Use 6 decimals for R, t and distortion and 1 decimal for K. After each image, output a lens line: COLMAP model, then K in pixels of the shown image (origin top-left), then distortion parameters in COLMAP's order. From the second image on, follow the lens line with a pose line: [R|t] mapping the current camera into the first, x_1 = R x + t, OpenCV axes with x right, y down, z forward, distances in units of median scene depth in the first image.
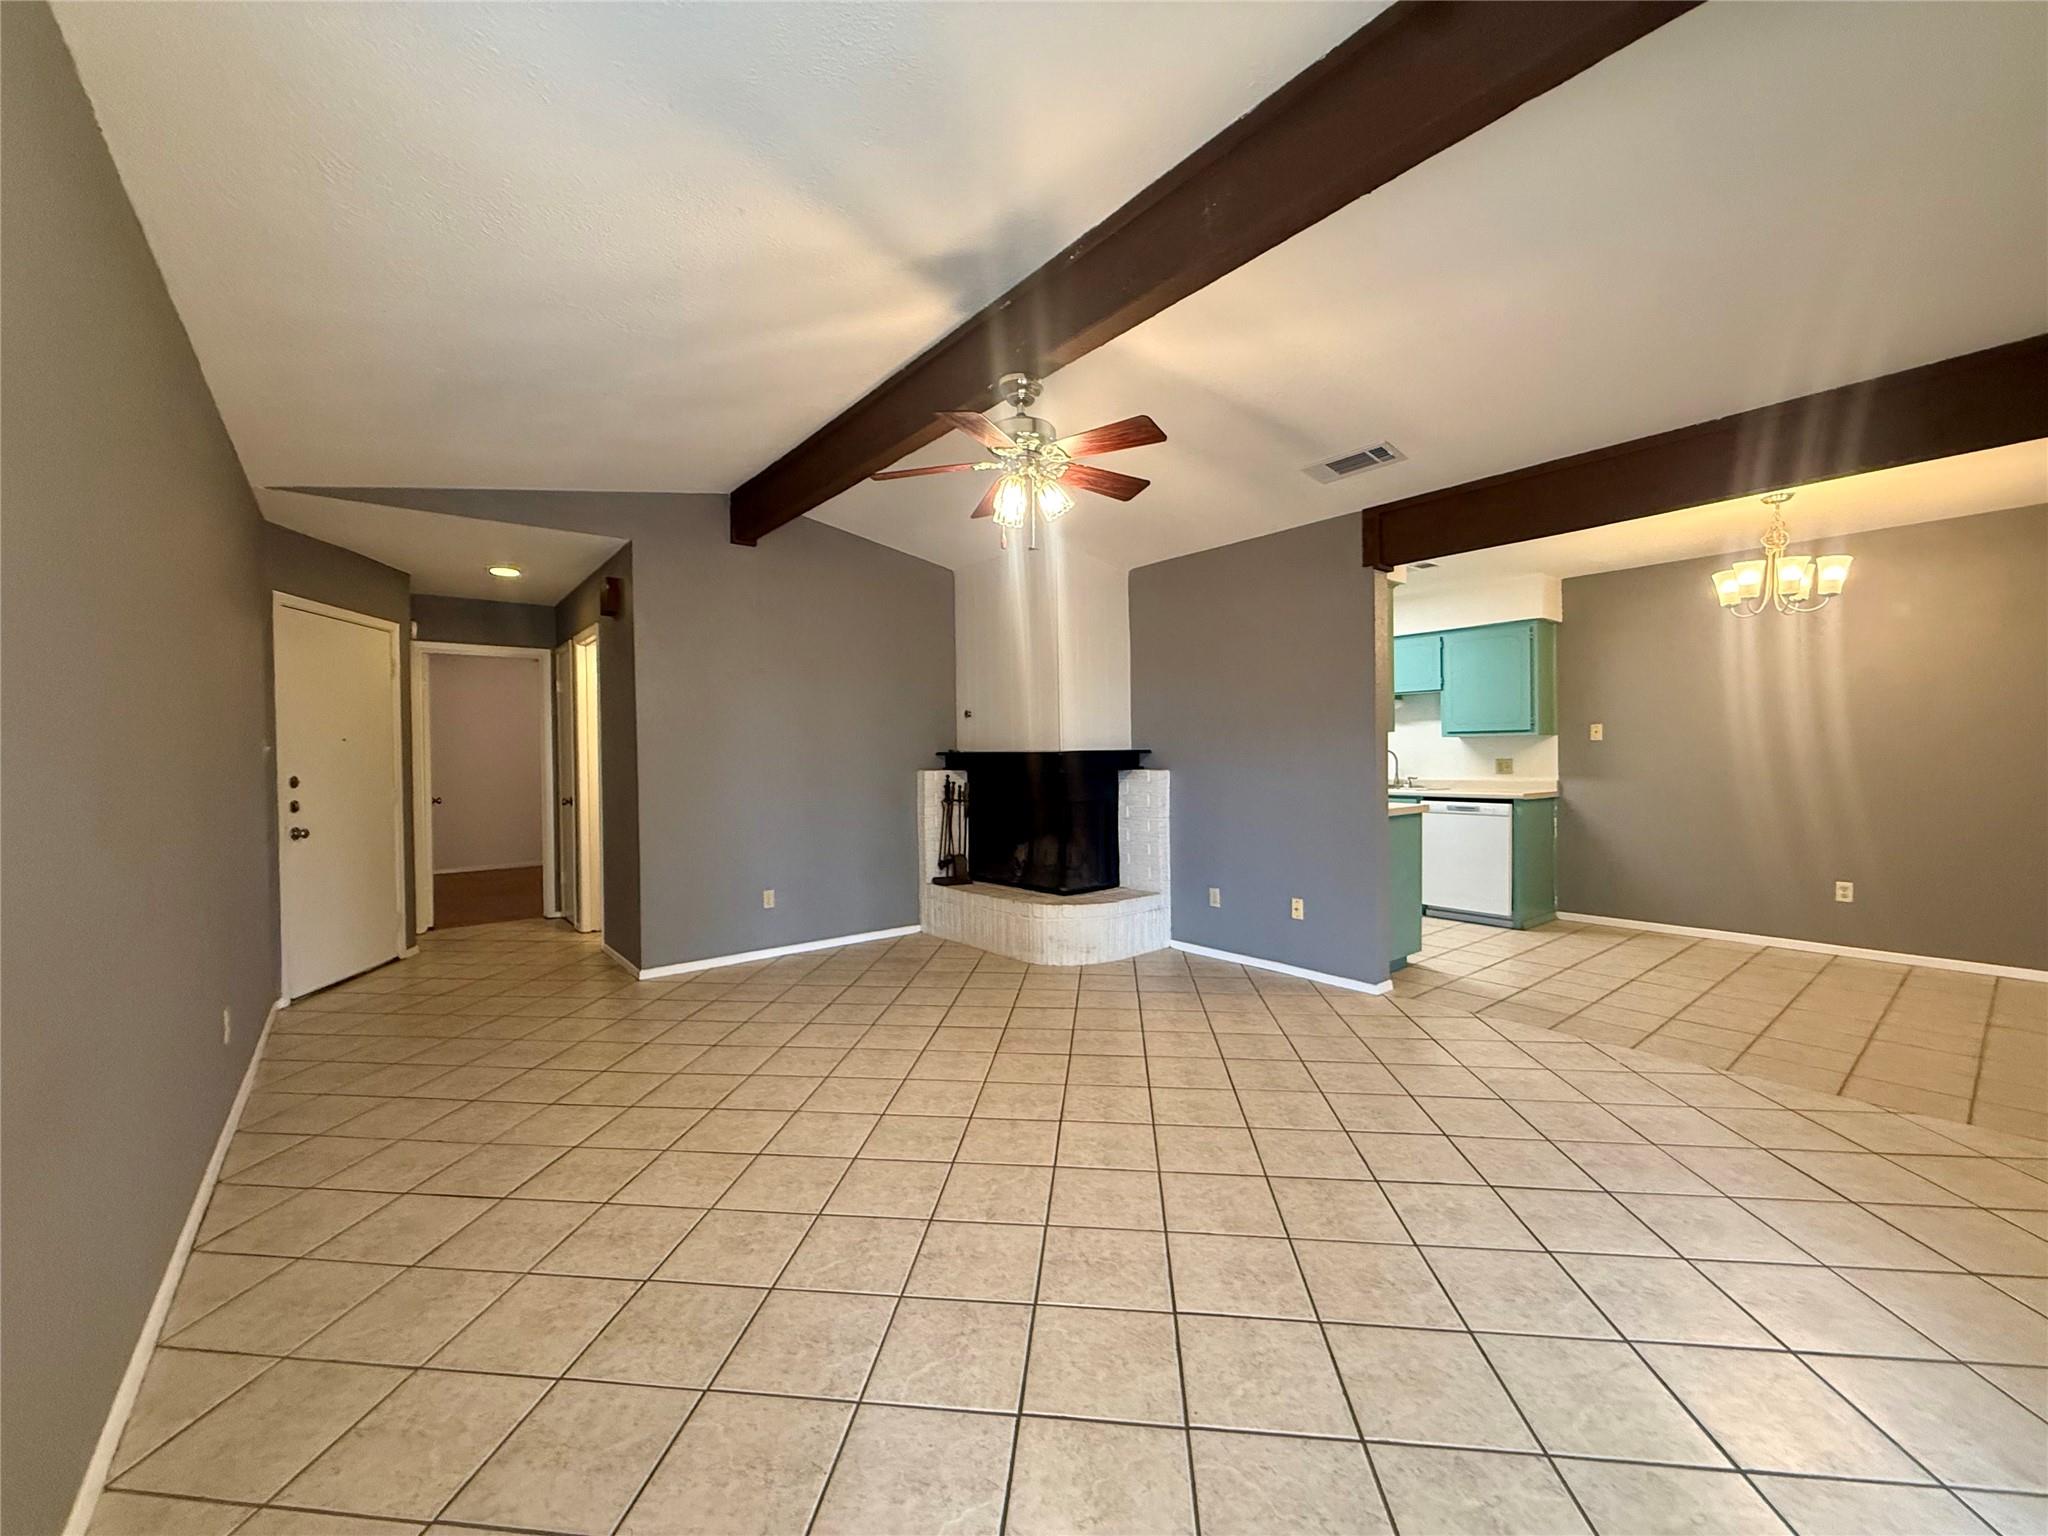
lens RADIAL K [[828.0, 0, 1011.7], [0, 828.0, 752.7], [0, 0, 1]] dist [-0.001059, -0.000018]
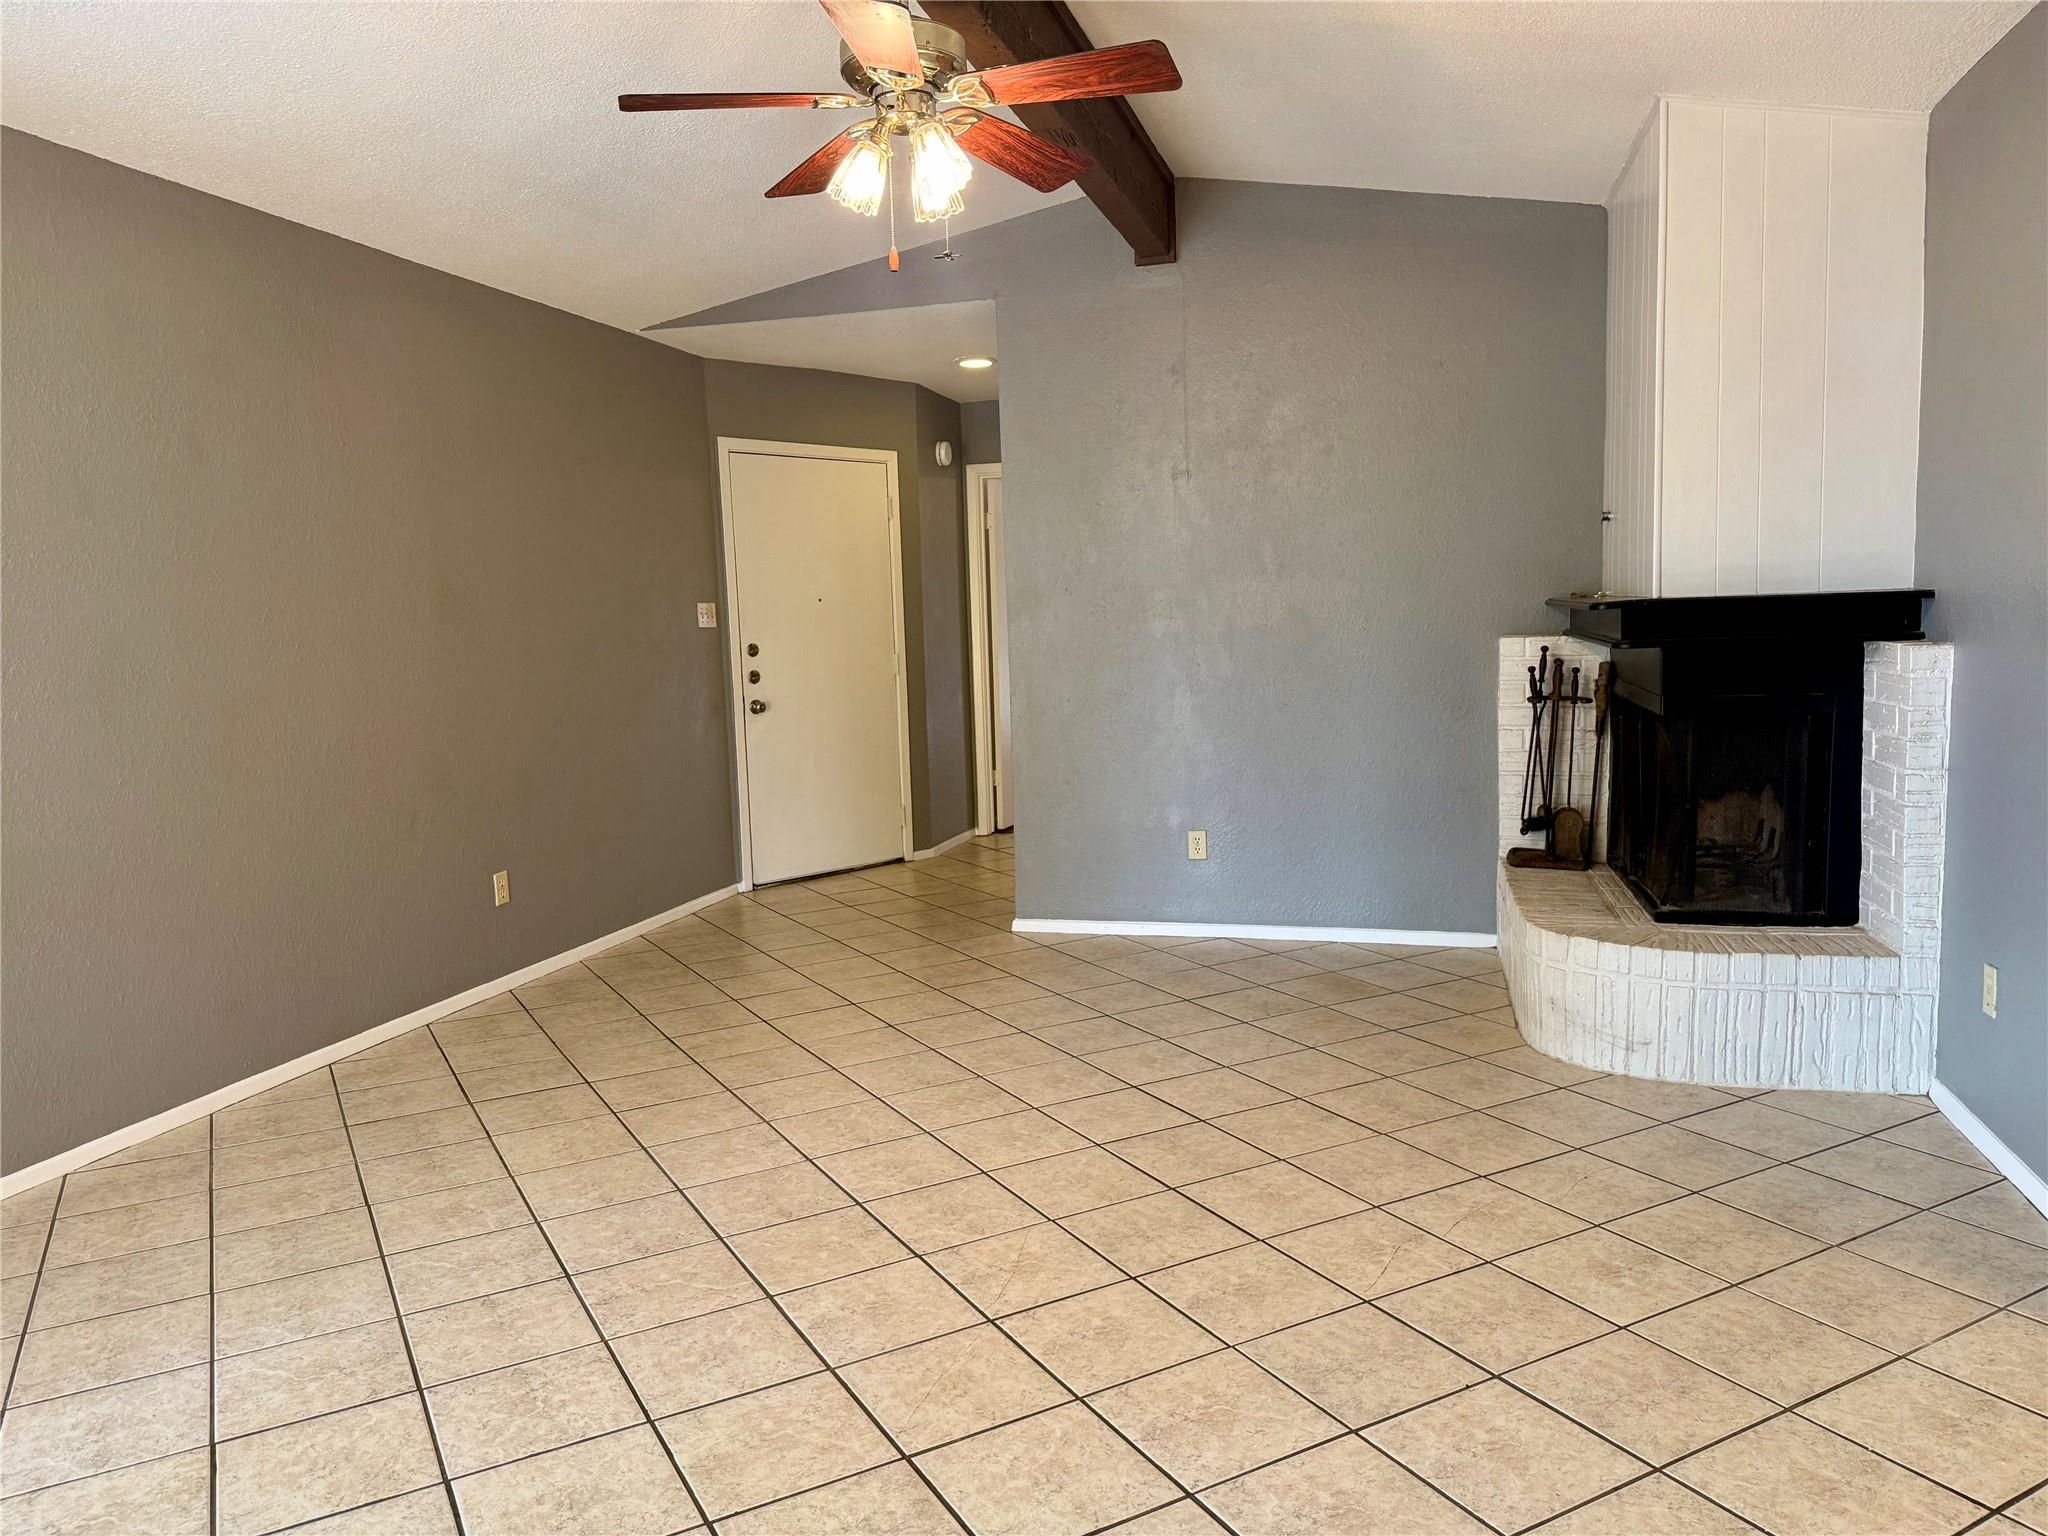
lens RADIAL K [[1443.1, 0, 1019.4], [0, 1443.1, 780.1], [0, 0, 1]] dist [0.041530, -0.052387]
pose [[0.578186, 0.089040, -0.811032, 0.527134], [0.027965, 0.991281, 0.128766, -0.016889], [0.815426, -0.097131, 0.570655, 0.283382]]
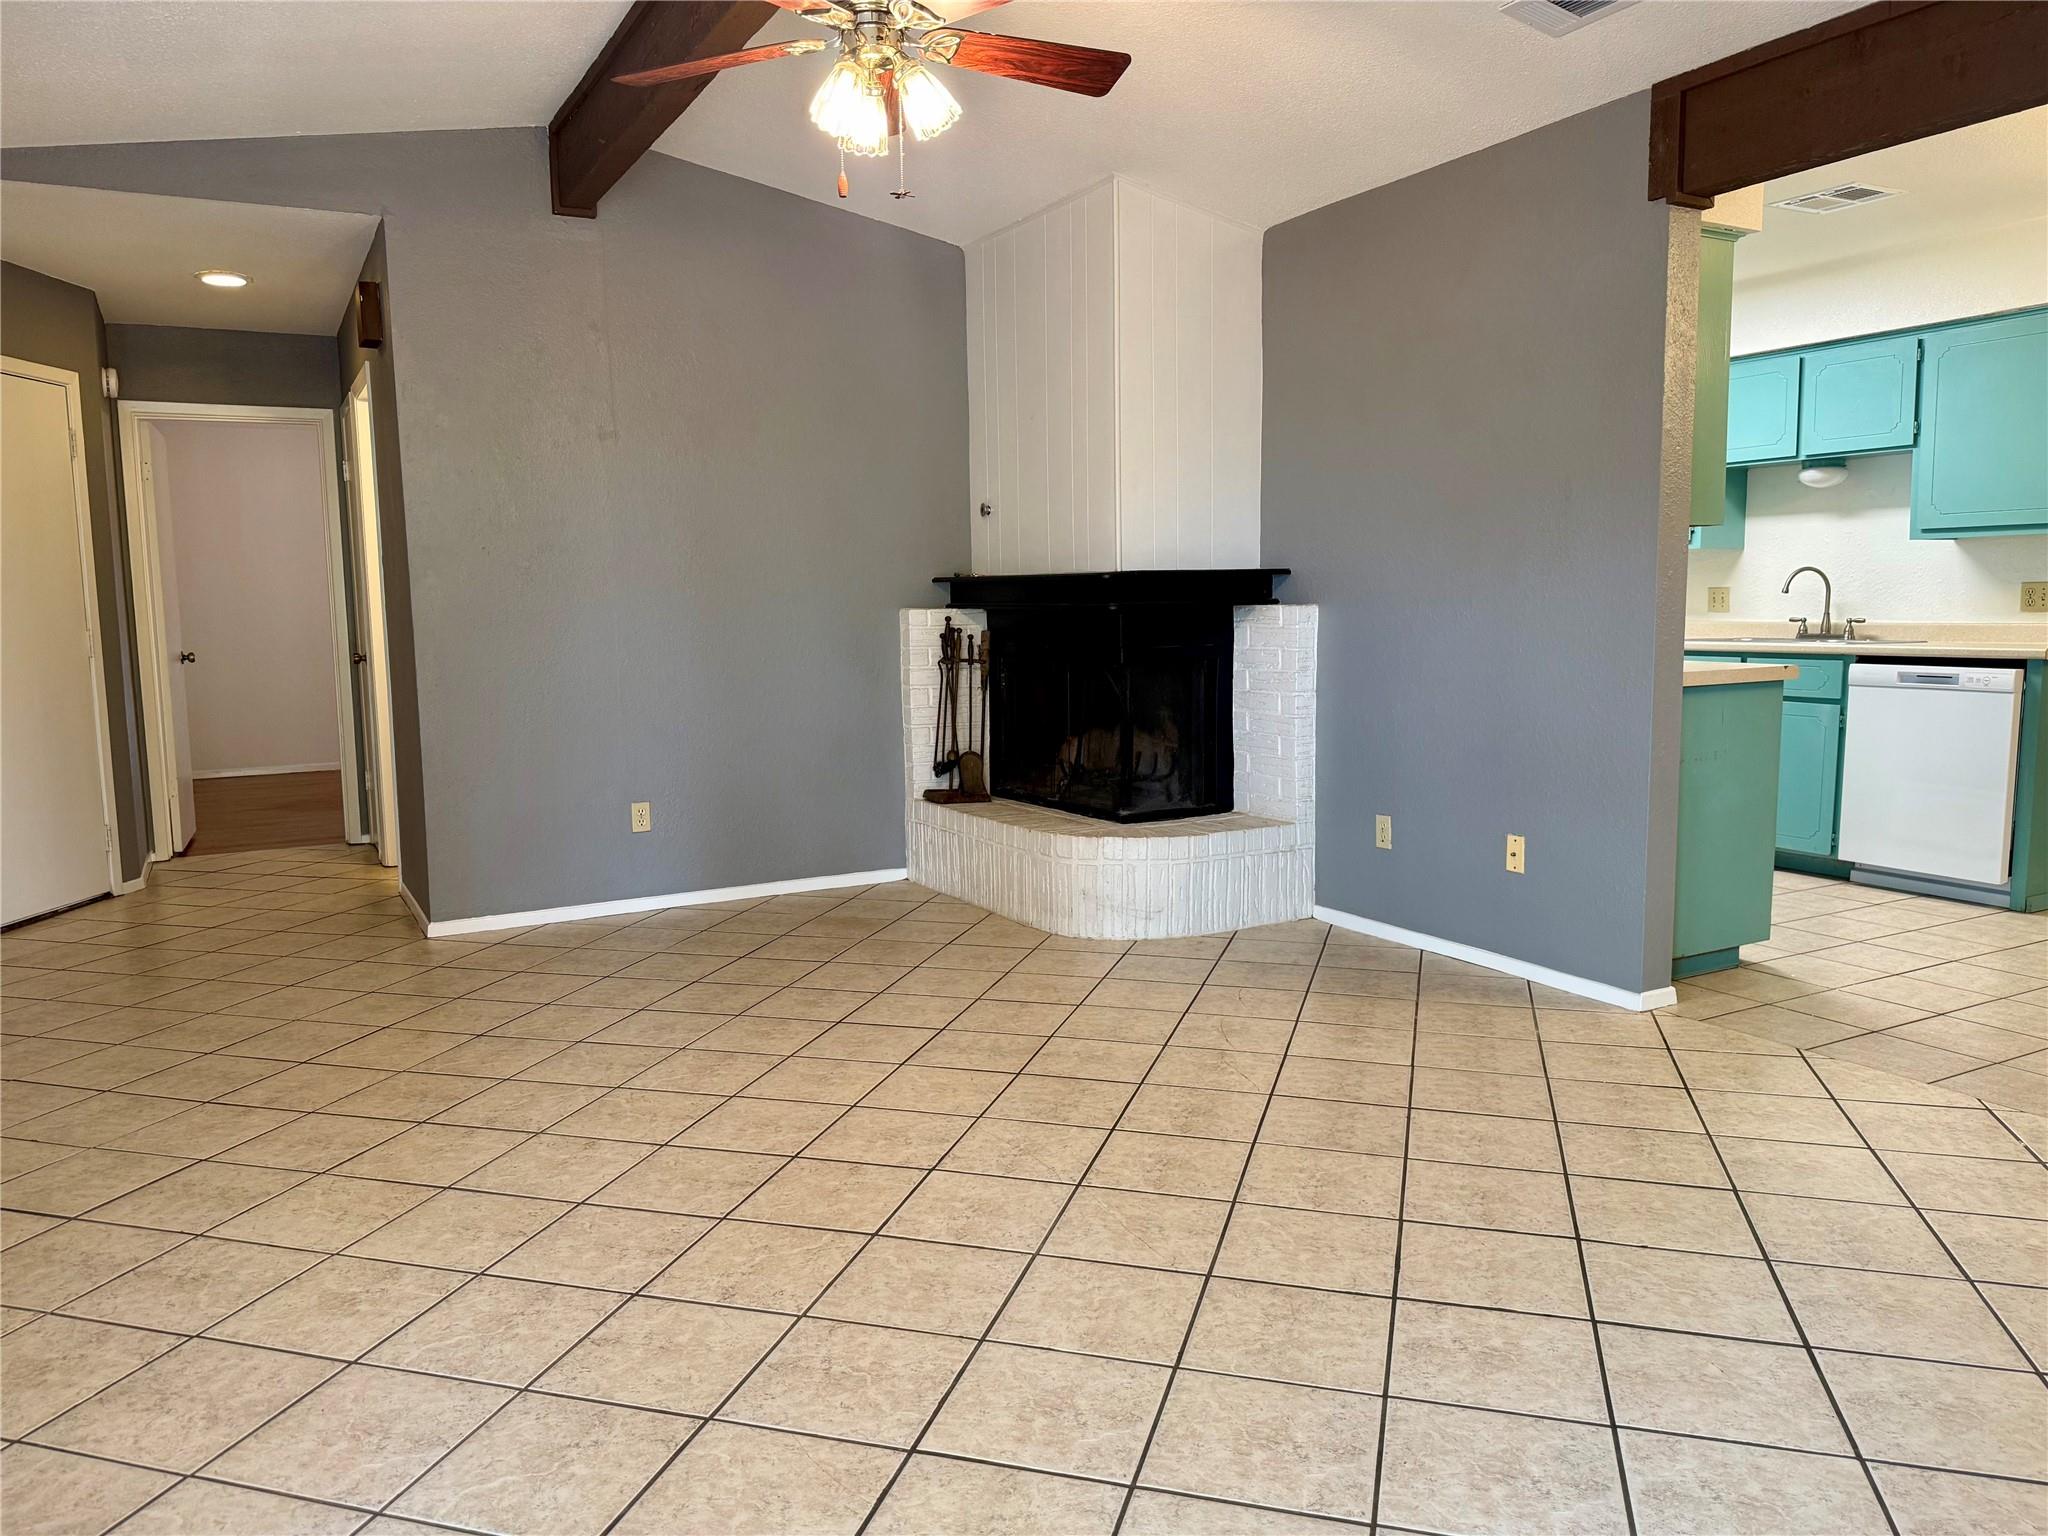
lens RADIAL K [[1443.1, 0, 1019.9], [0, 1443.1, 796.4], [0, 0, 1]] dist [0.041530, -0.052387]
pose [[0.984976, 0.020033, -0.171527, 0.174902], [0.004862, 0.989638, 0.143505, 0.008177], [0.172624, -0.142183, 0.974672, -0.000017]]
